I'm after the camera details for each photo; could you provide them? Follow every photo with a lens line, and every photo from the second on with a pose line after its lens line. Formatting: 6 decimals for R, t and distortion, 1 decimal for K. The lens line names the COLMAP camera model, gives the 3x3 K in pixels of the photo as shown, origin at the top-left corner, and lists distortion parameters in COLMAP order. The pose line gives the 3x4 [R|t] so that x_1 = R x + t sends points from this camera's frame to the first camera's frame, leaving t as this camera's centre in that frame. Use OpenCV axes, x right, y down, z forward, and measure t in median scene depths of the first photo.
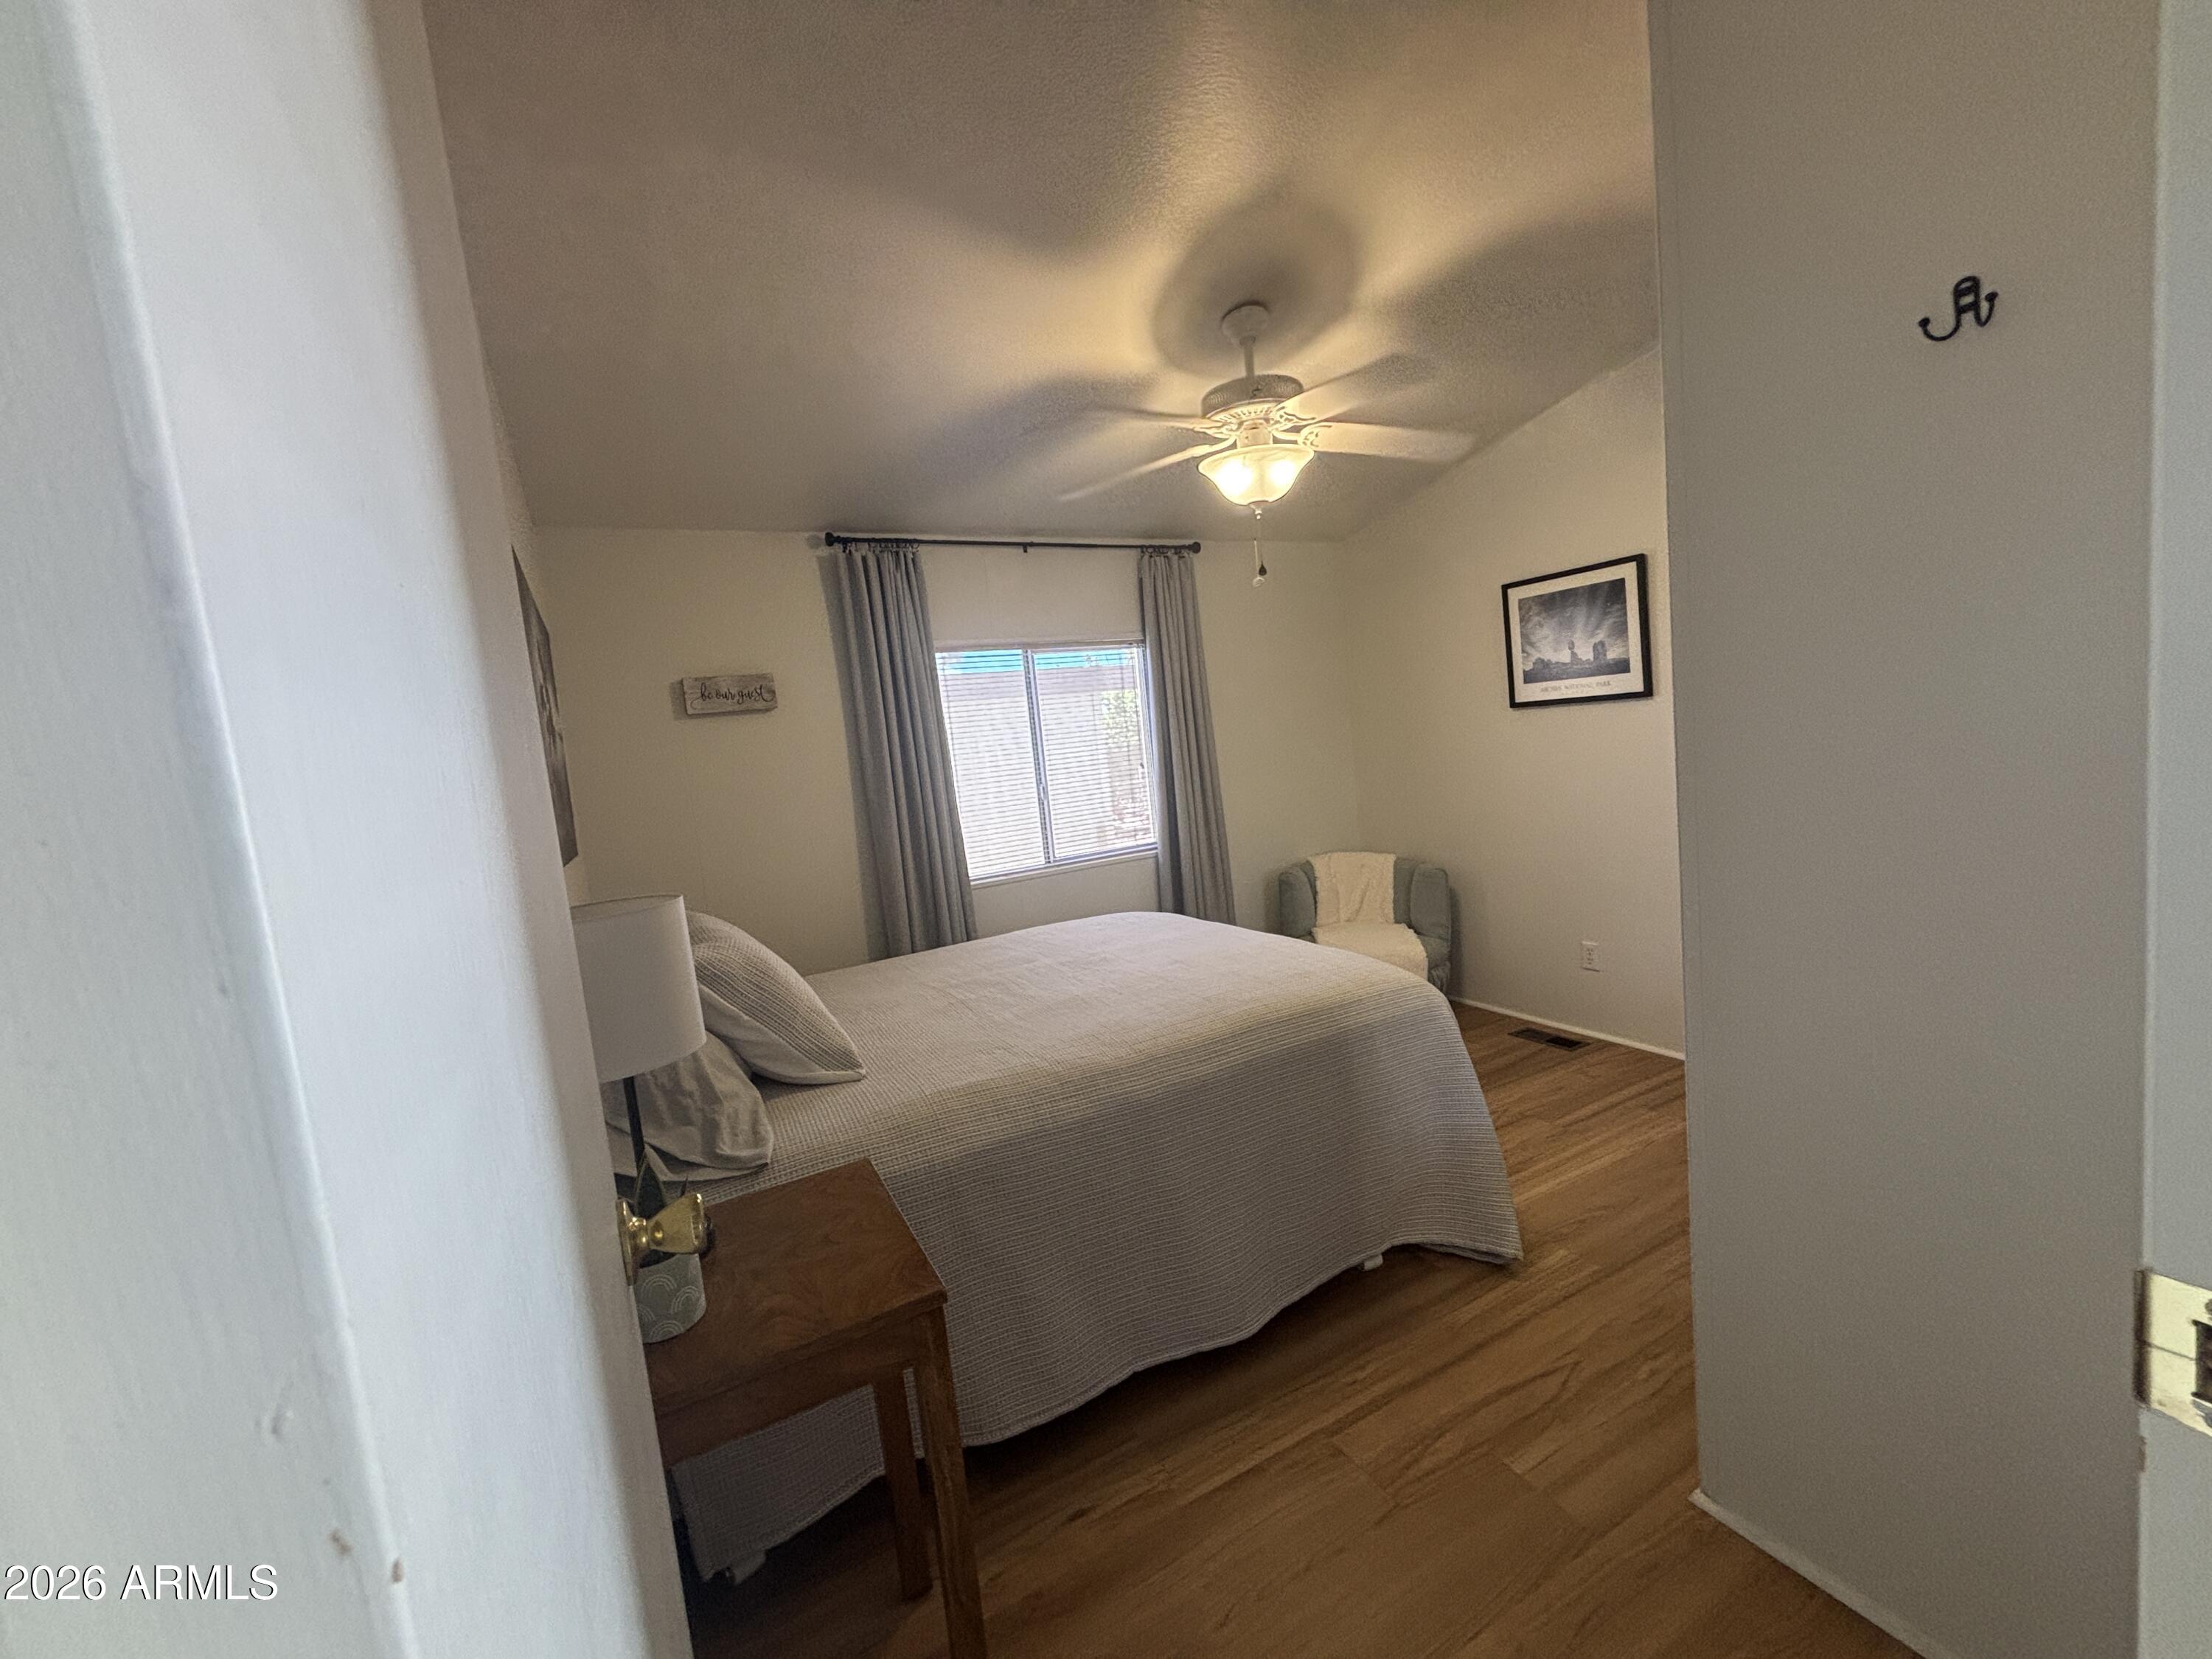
lens RADIAL K [[891.4, 0, 1100.3], [0, 891.4, 823.6], [0, 0, 1]] dist [0.001292, -0.000716]
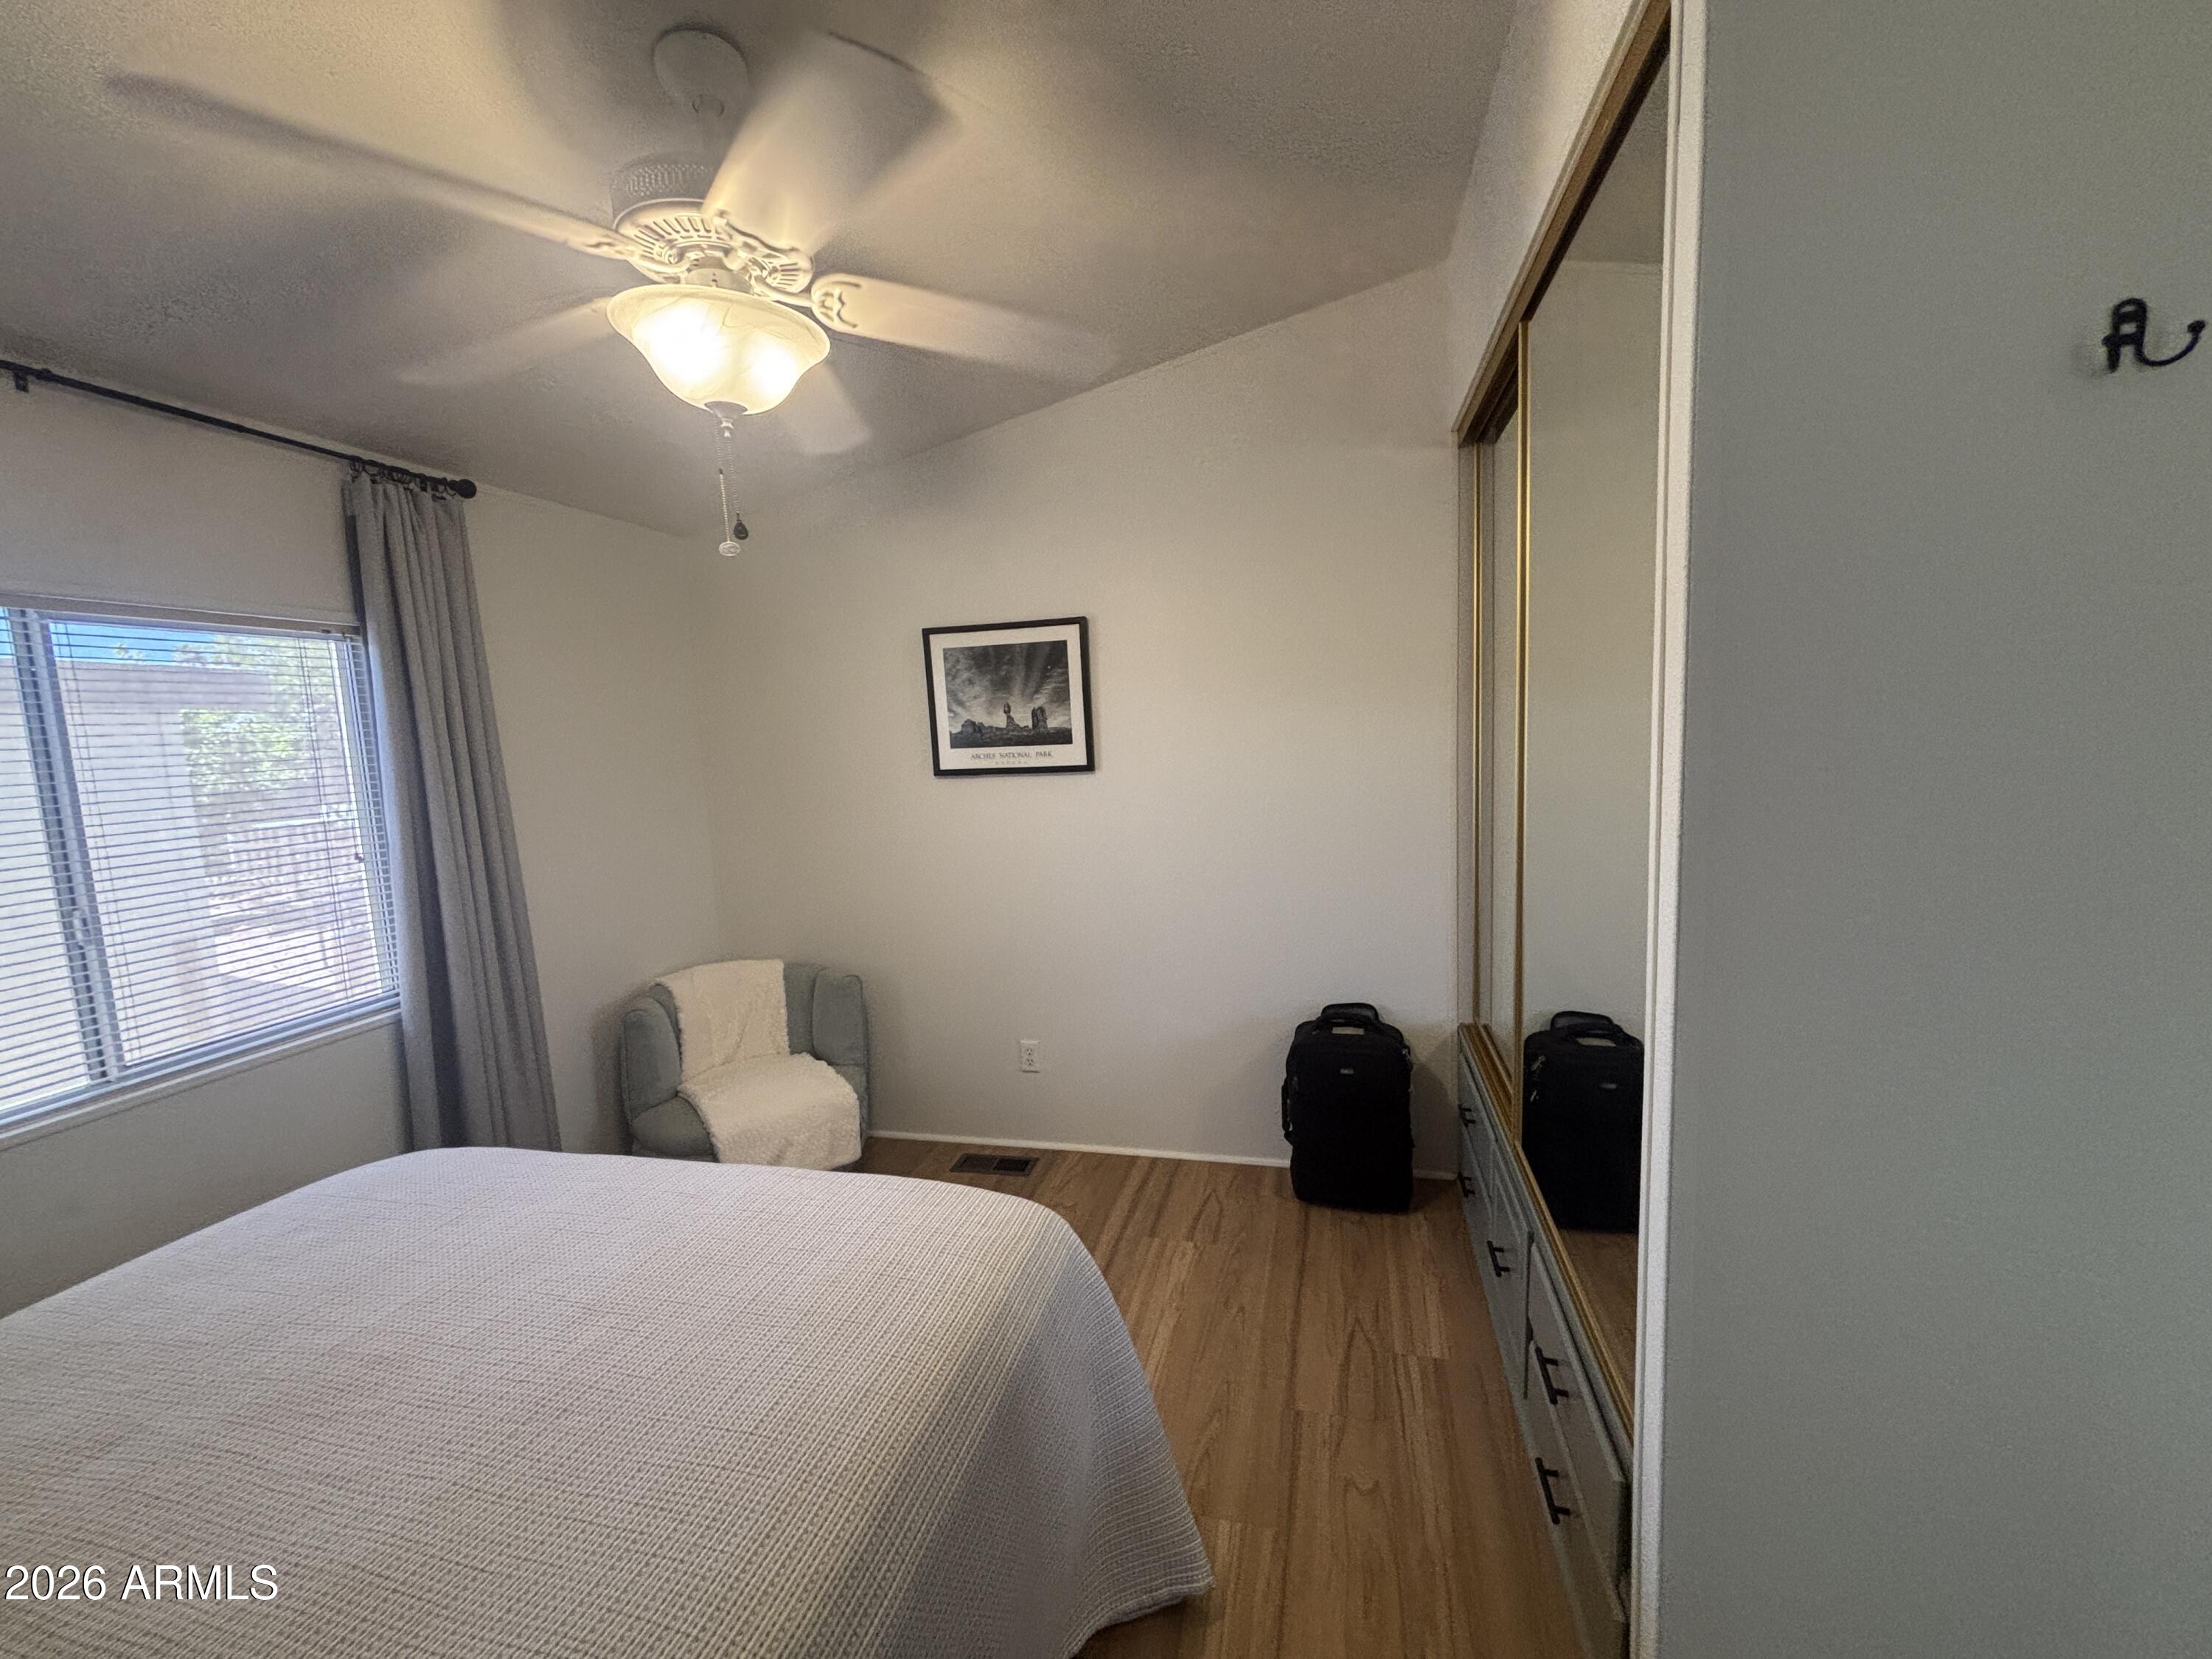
lens RADIAL K [[891.4, 0, 1115.3], [0, 891.4, 821.6], [0, 0, 1]] dist [0.001292, -0.000716]
pose [[0.669640, -0.006603, 0.742656, -0.051500], [0.048784, 0.998192, -0.035113, -0.050089], [-0.741082, 0.059742, 0.668752, 0.323430]]
